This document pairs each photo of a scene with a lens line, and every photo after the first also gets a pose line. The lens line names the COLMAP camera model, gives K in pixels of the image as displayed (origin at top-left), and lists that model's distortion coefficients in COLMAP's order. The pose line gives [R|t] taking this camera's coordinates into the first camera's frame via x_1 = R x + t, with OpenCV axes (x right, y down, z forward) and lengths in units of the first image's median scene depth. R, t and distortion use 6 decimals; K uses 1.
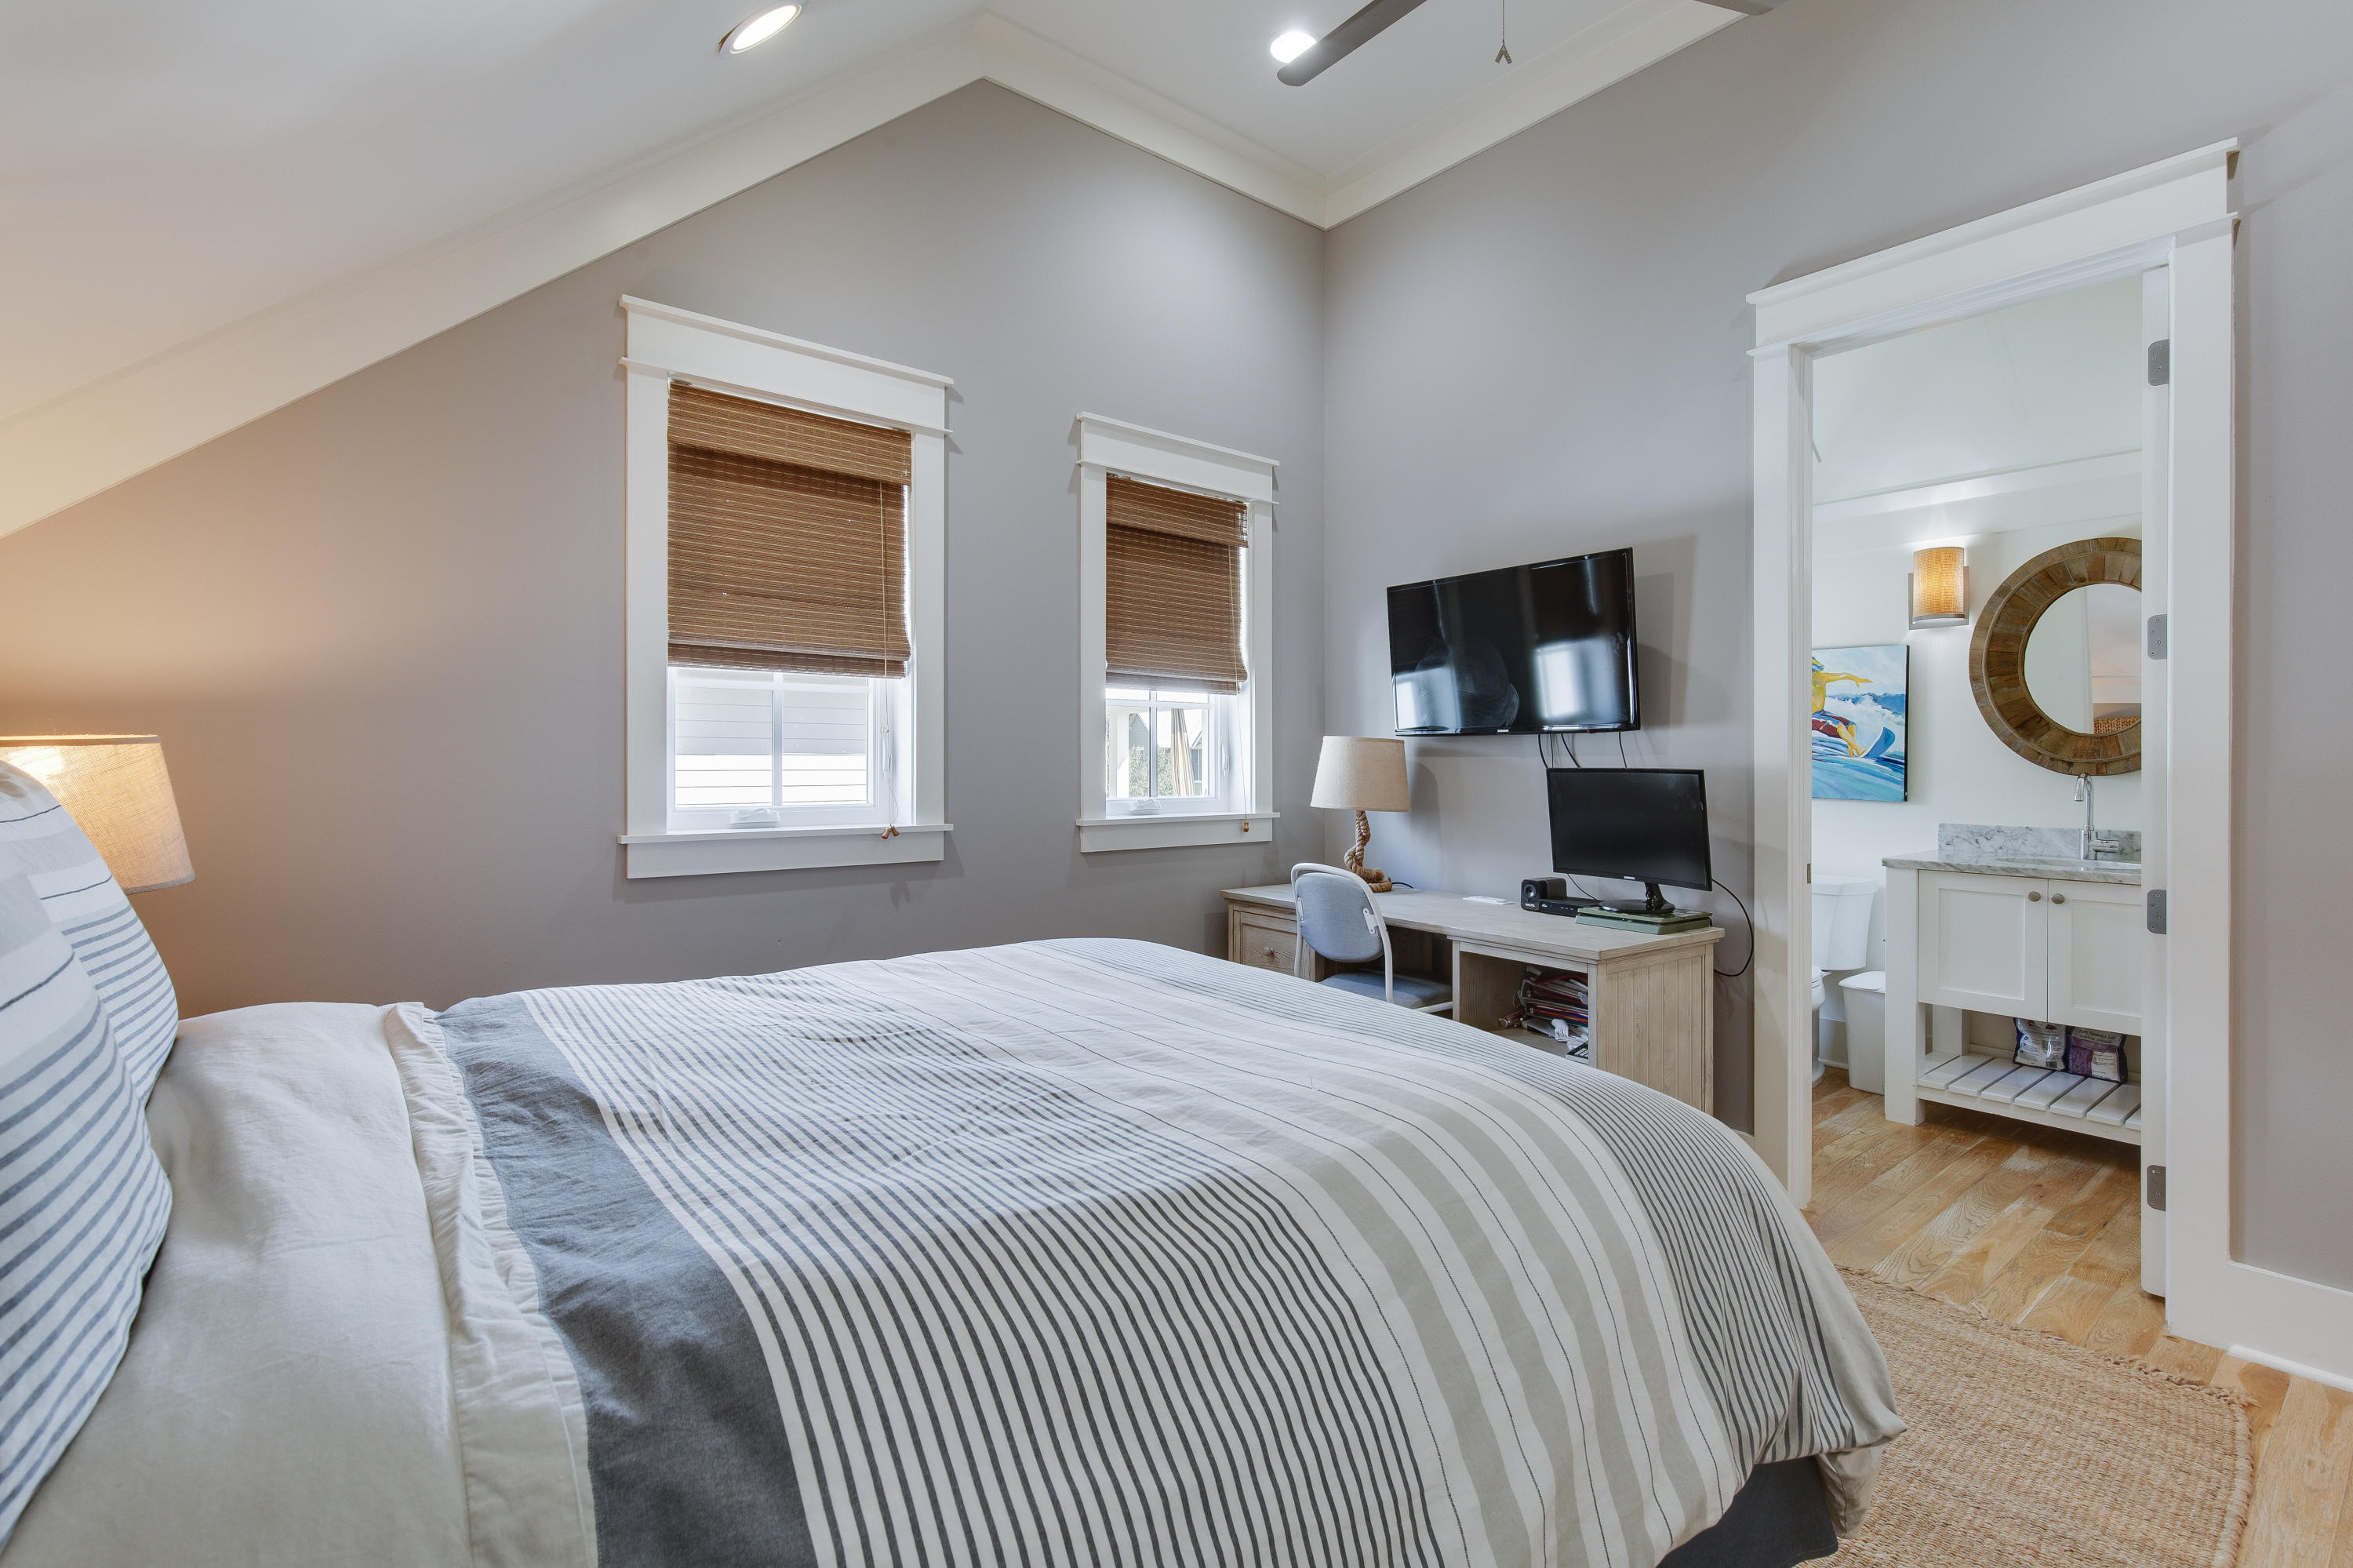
lens RADIAL K [[1072.8, 0, 1190.2], [0, 1072.8, 762.9], [0, 0, 1]] dist [0.004300, -0.000864]
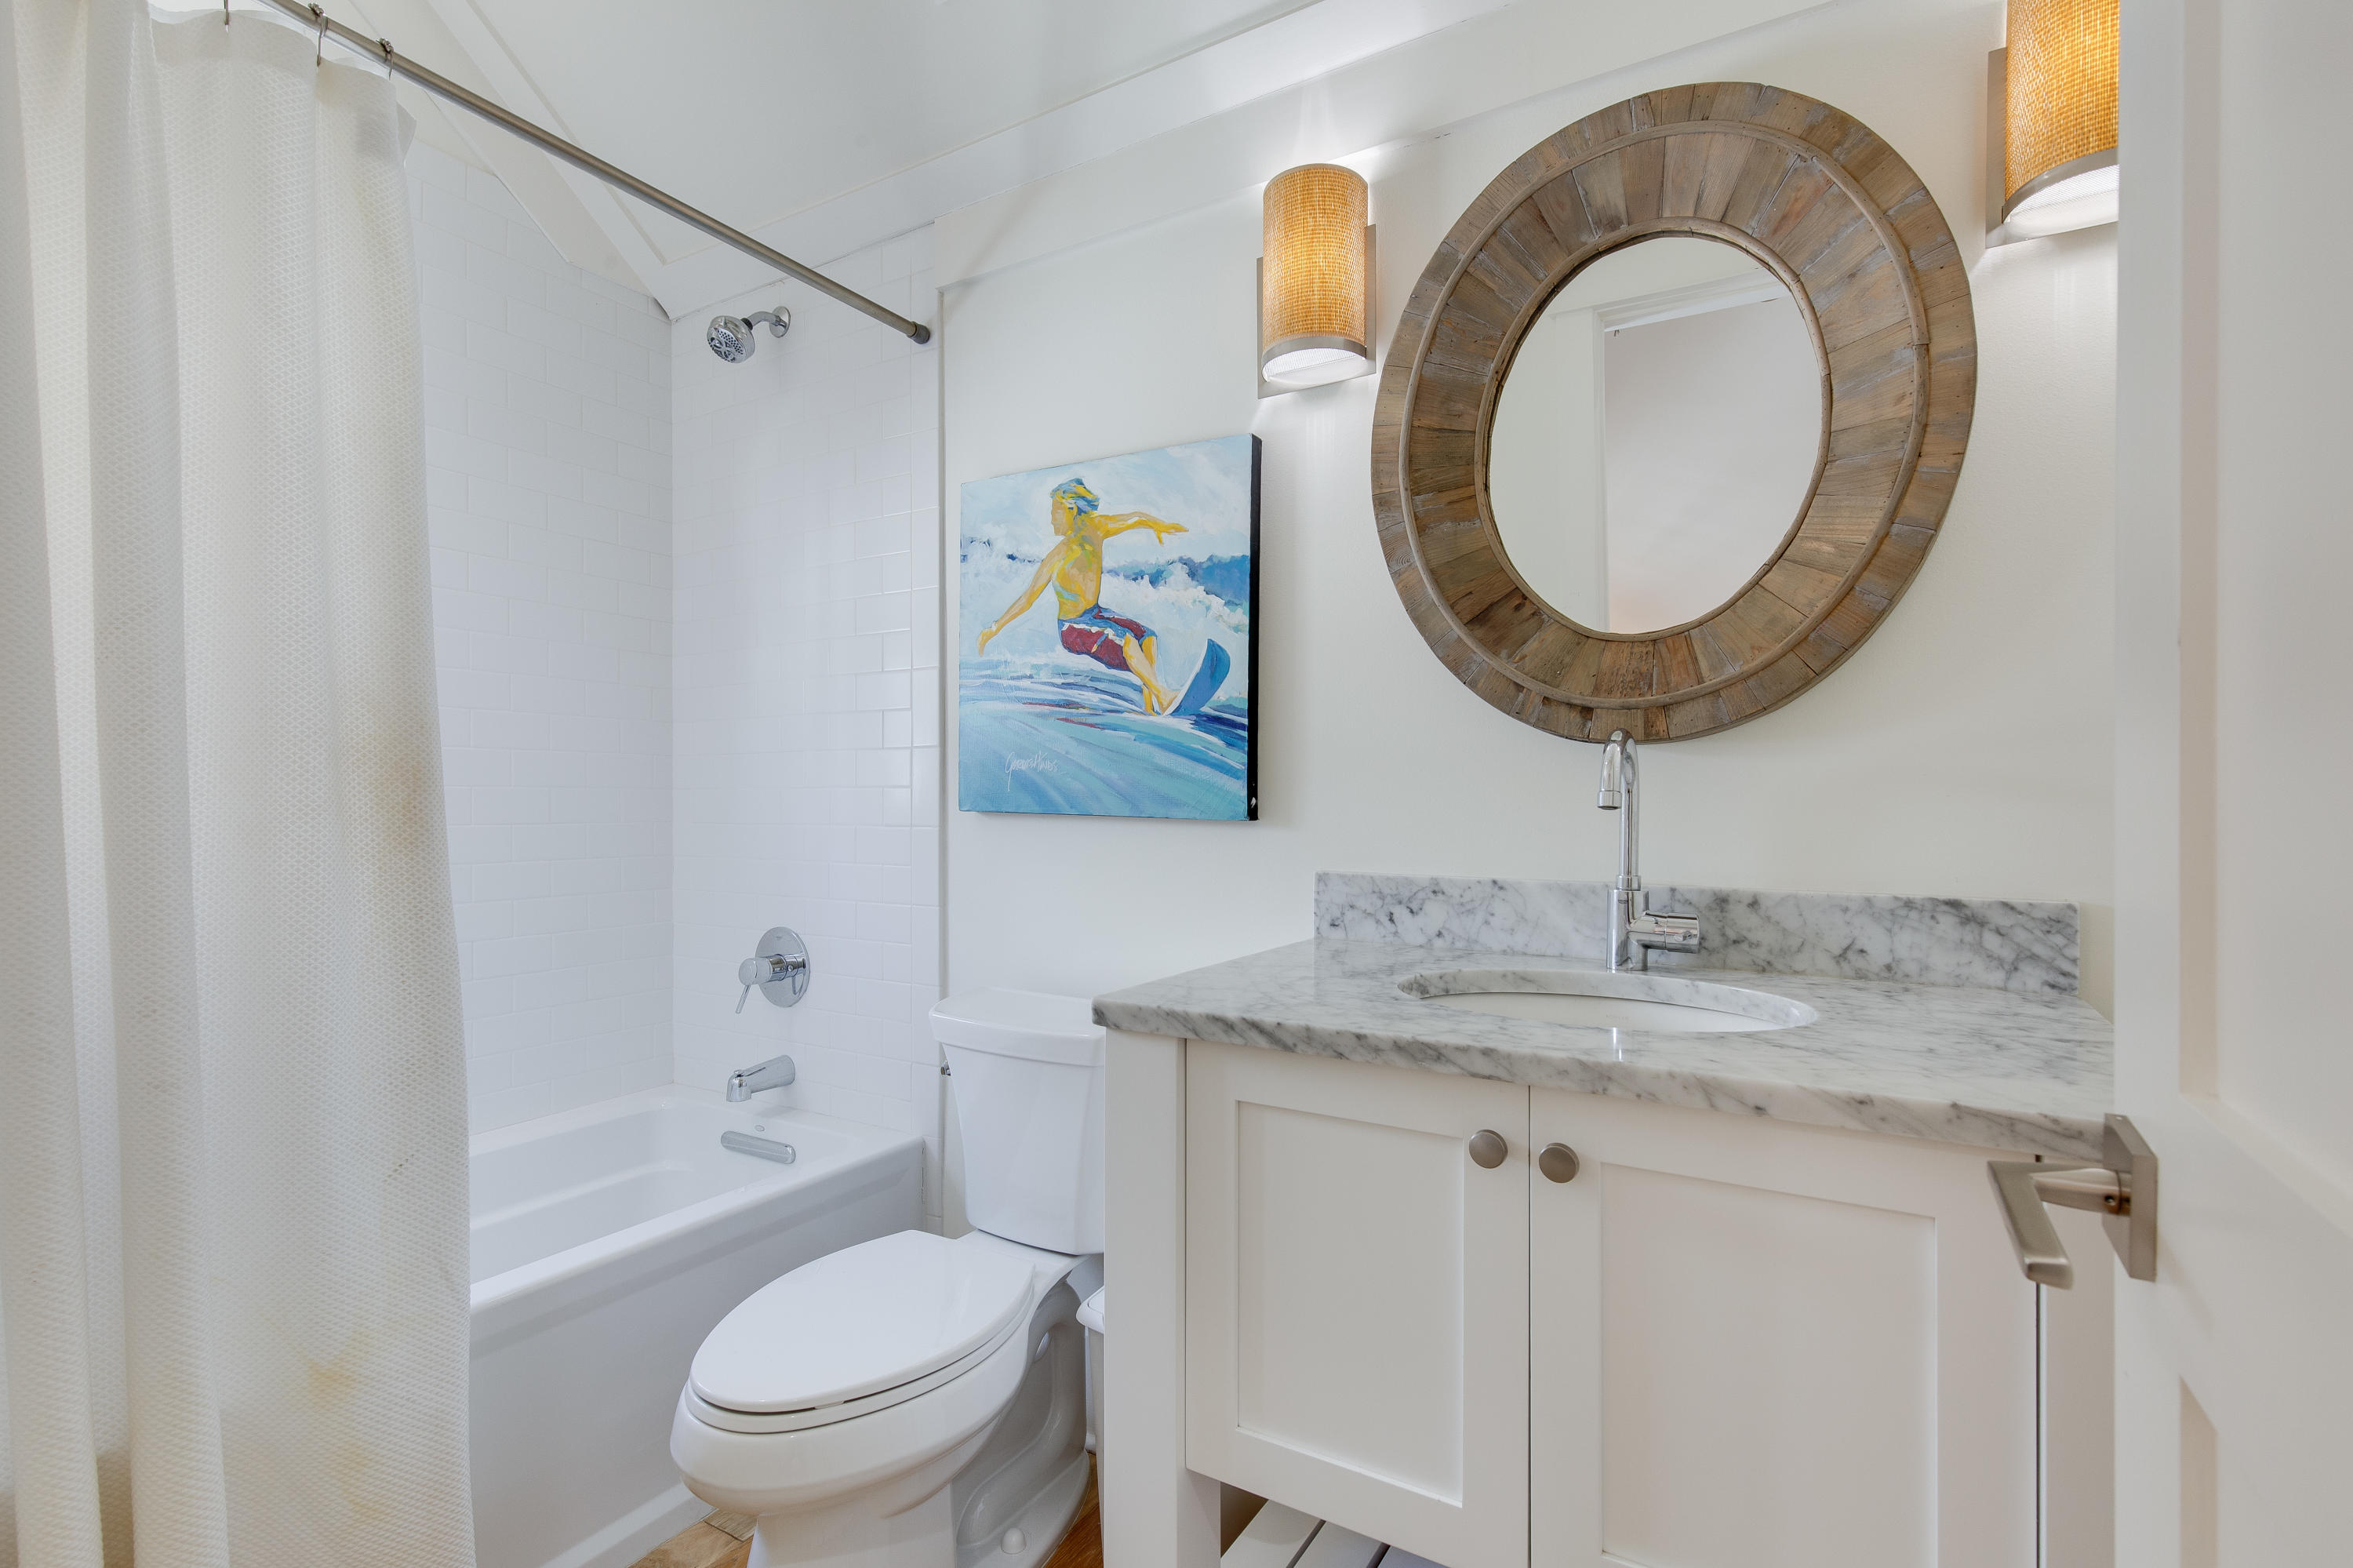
lens RADIAL K [[1072.8, 0, 1180.0], [0, 1072.8, 806.7], [0, 0, 1]] dist [0.004300, -0.000864]
pose [[0.943487, -0.004805, 0.331375, 0.527161], [0.002422, 0.999968, 0.007603, 0.028772], [-0.331401, -0.006371, 0.943468, 0.652447]]
